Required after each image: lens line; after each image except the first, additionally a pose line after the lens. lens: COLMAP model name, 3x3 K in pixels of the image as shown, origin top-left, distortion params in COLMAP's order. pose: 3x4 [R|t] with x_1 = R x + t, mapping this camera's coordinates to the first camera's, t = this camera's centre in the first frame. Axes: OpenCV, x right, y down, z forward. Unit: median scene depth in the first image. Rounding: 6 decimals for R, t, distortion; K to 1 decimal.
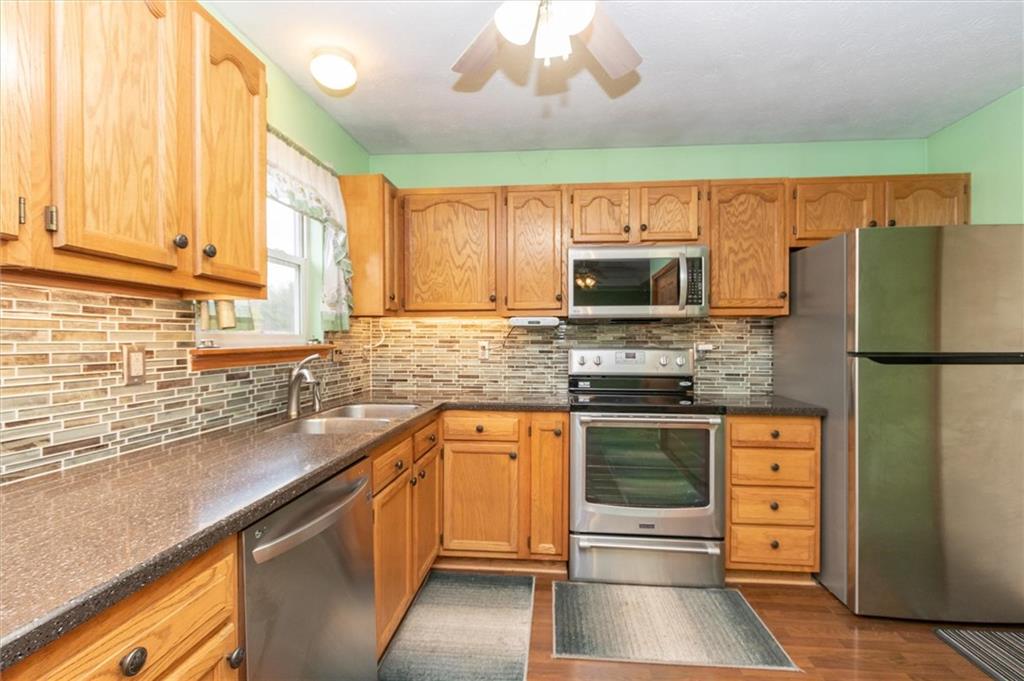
lens RADIAL K [[484.6, 0, 518.2], [0, 484.6, 343.0], [0, 0, 1]] dist [-0.010088, 0.000817]
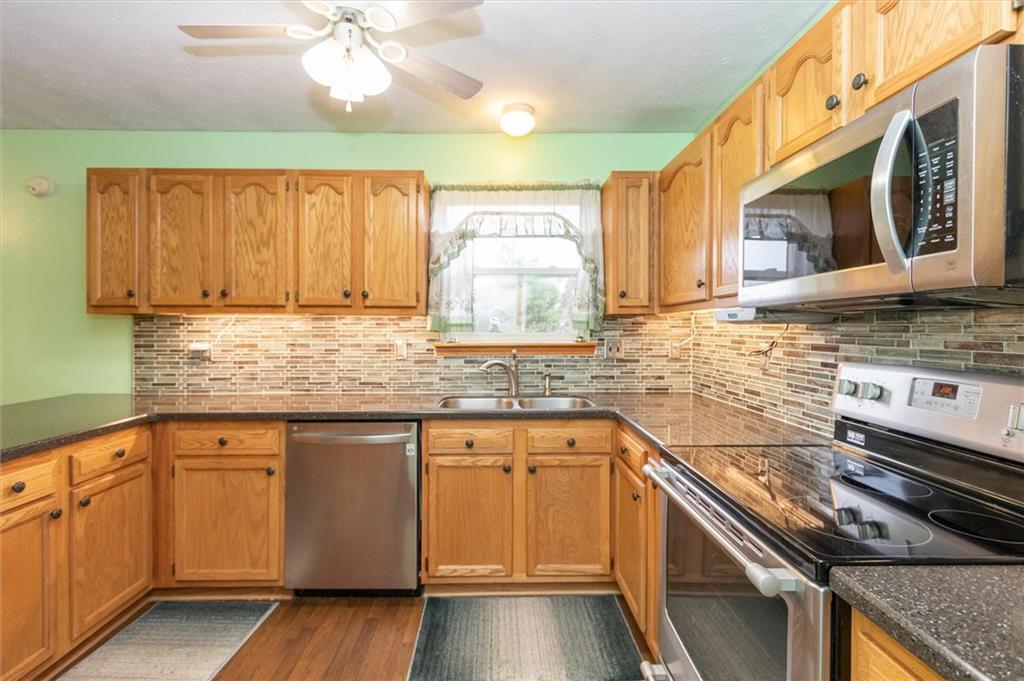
lens RADIAL K [[484.6, 0, 513.4], [0, 484.6, 330.2], [0, 0, 1]] dist [-0.010088, 0.000817]
pose [[0.082997, 0.003126, -0.996545, 0.626939], [-0.006491, 0.999976, 0.002596, -0.023150], [0.996529, 0.006254, 0.083015, 0.647207]]
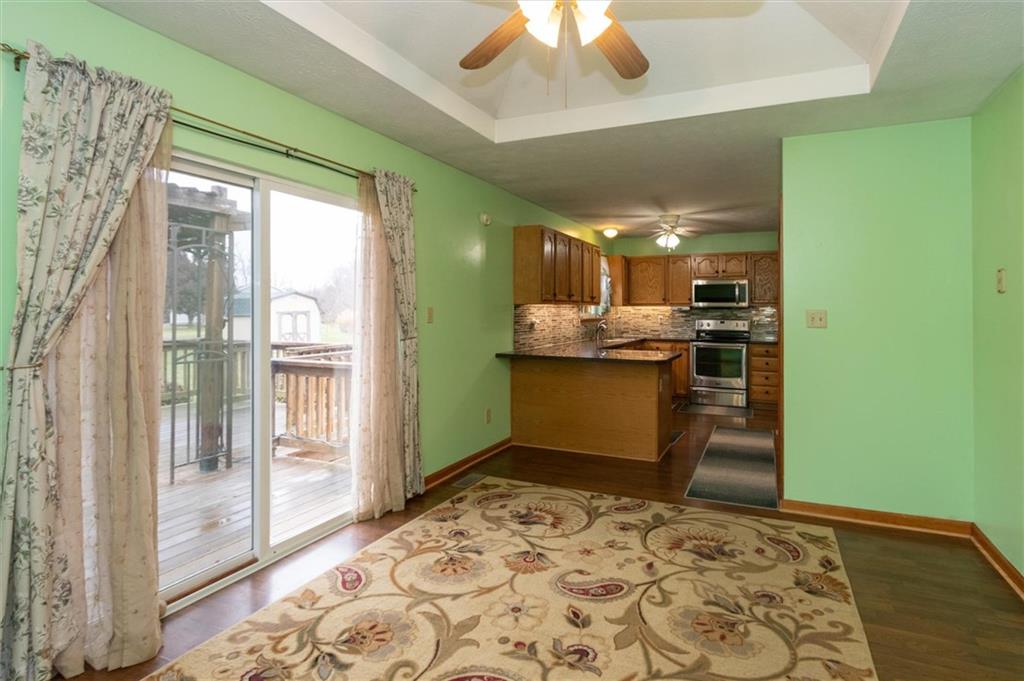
lens RADIAL K [[484.6, 0, 569.5], [0, 484.6, 312.8], [0, 0, 1]] dist [-0.010088, 0.000817]
pose [[0.952834, 0.001707, -0.303488, 0.250454], [-0.003262, 0.999984, -0.004619, -0.008085], [0.303475, 0.005391, 0.952824, -1.585940]]
